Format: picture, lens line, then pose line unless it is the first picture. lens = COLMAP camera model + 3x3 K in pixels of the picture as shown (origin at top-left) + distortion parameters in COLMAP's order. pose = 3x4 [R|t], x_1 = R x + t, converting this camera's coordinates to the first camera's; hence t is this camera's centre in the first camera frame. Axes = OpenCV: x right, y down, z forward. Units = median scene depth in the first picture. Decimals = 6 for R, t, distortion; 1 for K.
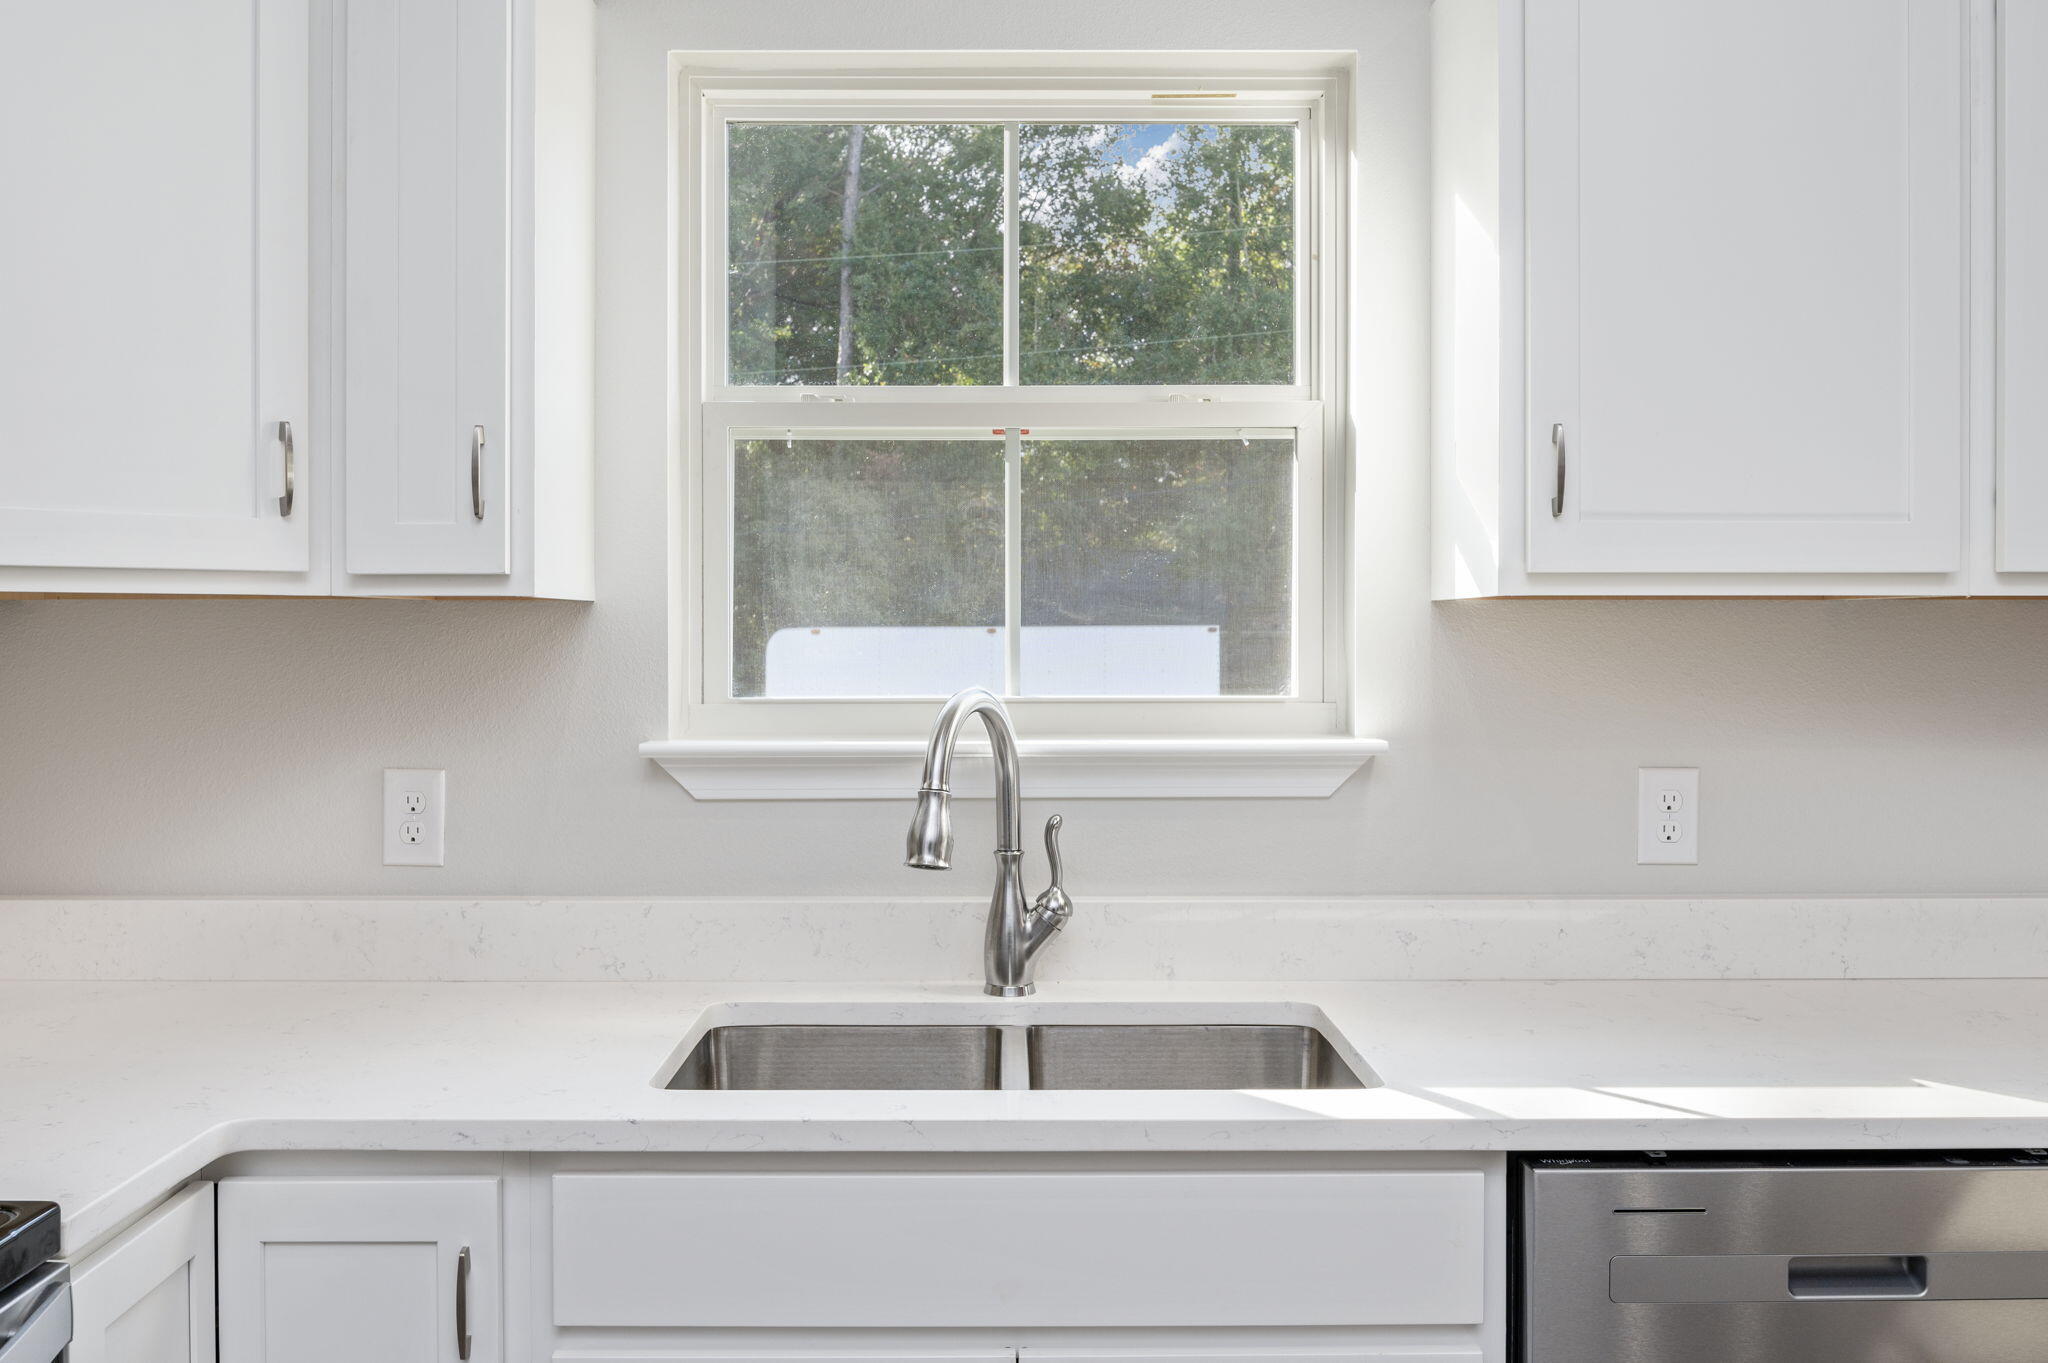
lens RADIAL K [[1676.2, 0, 1032.9], [0, 1676.2, 668.3], [0, 0, 1]] dist [-0.025794, -0.004828]
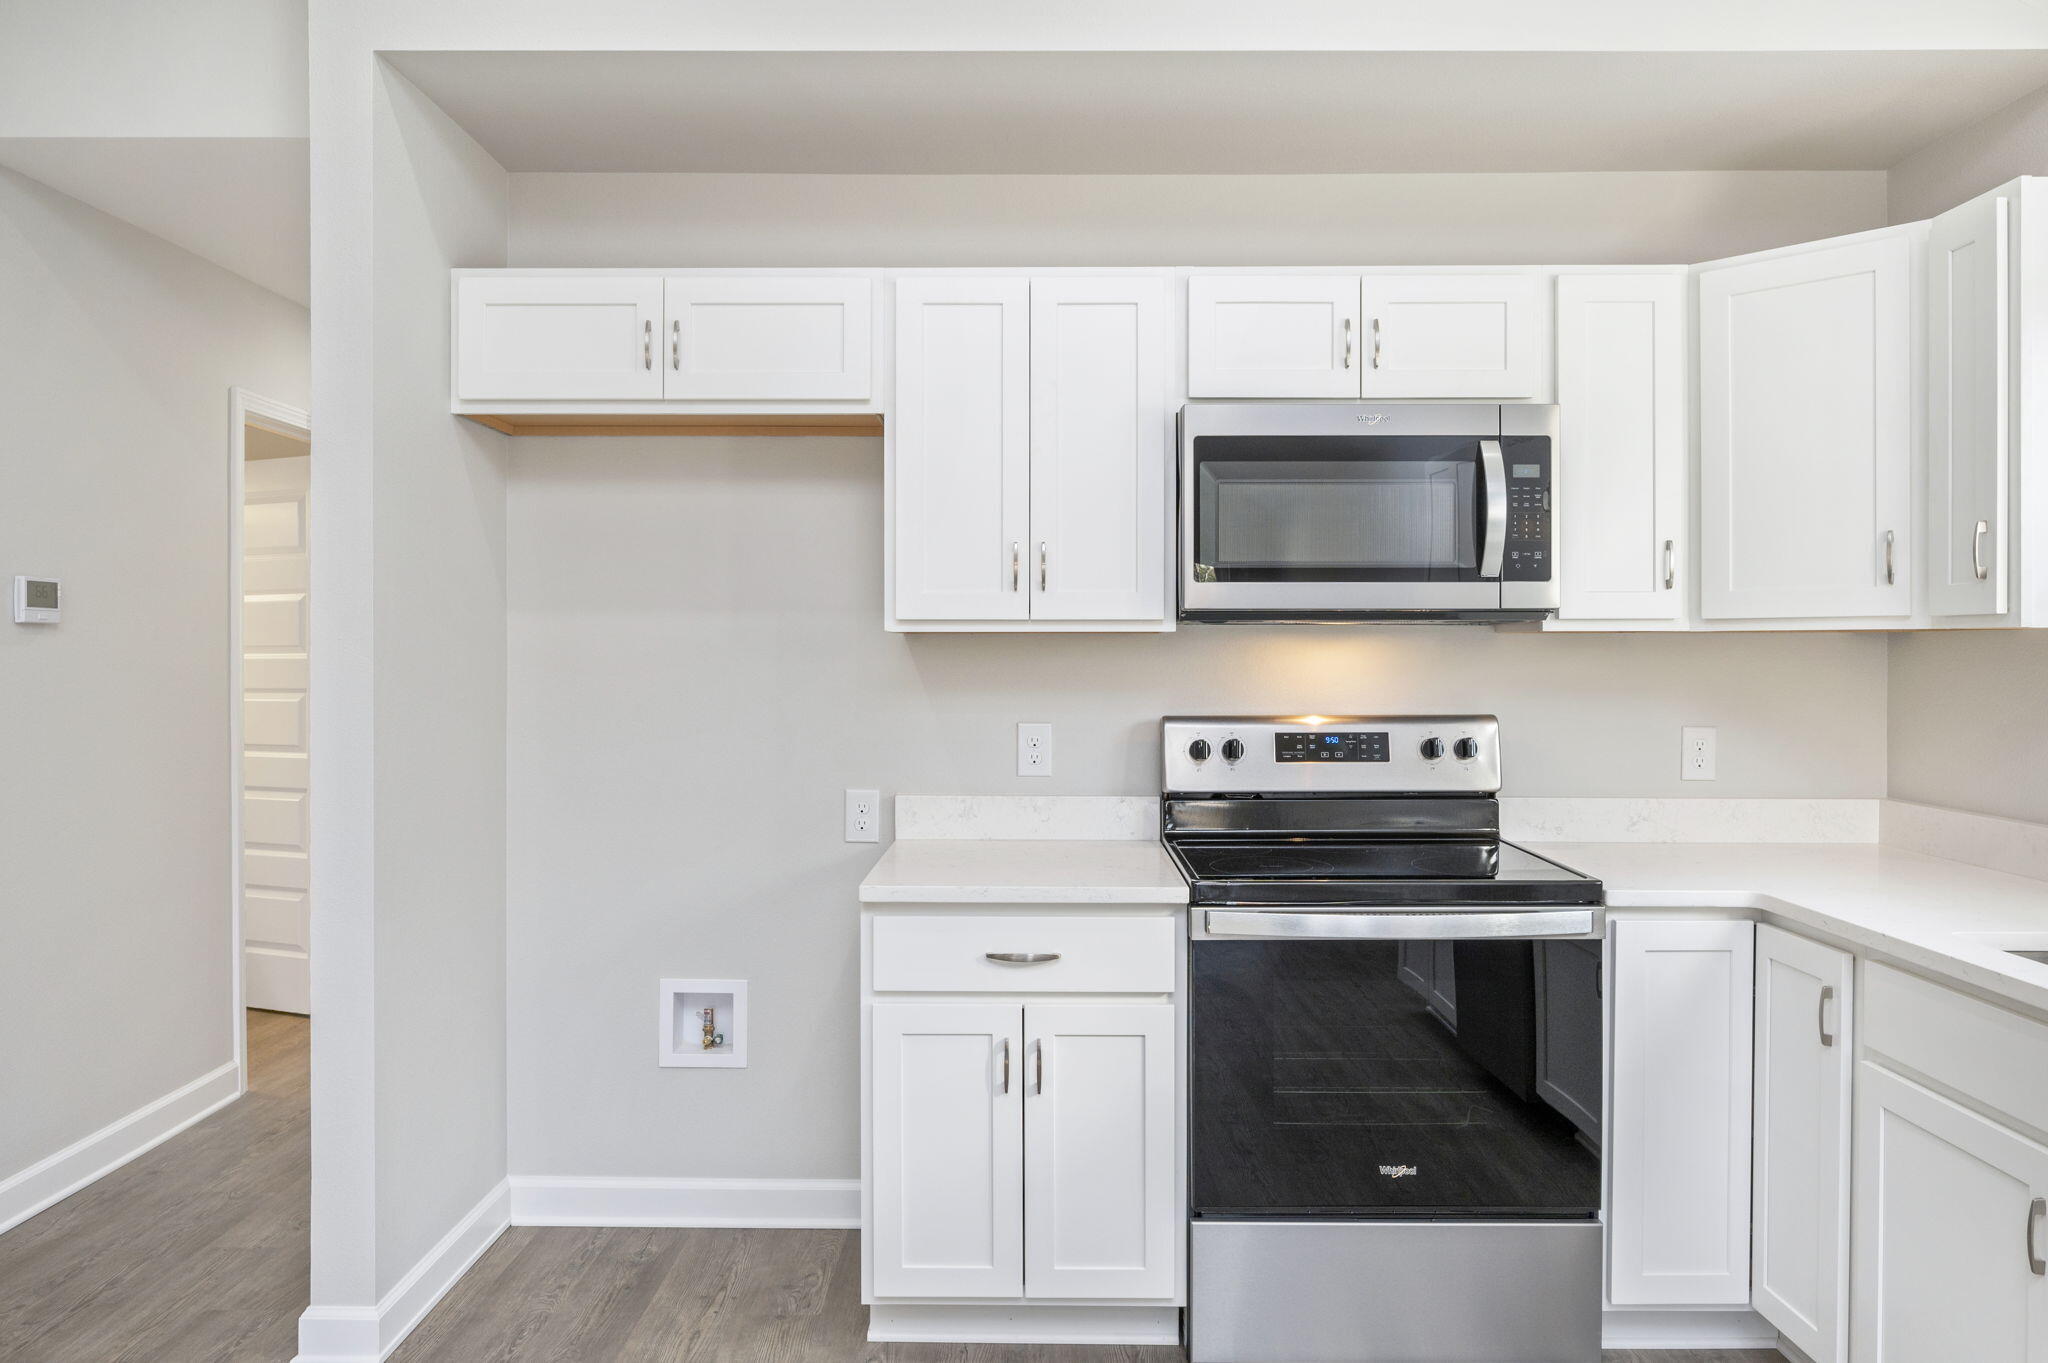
lens RADIAL K [[1325.9, 0, 1036.6], [0, 1325.9, 671.5], [0, 0, 1]] dist [-0.016276, -0.002207]
pose [[-0.033494, 0.015055, -0.999326, 0.836961], [-0.022355, 0.999625, 0.015809, -0.001084], [0.999189, 0.022870, -0.033145, 0.123339]]
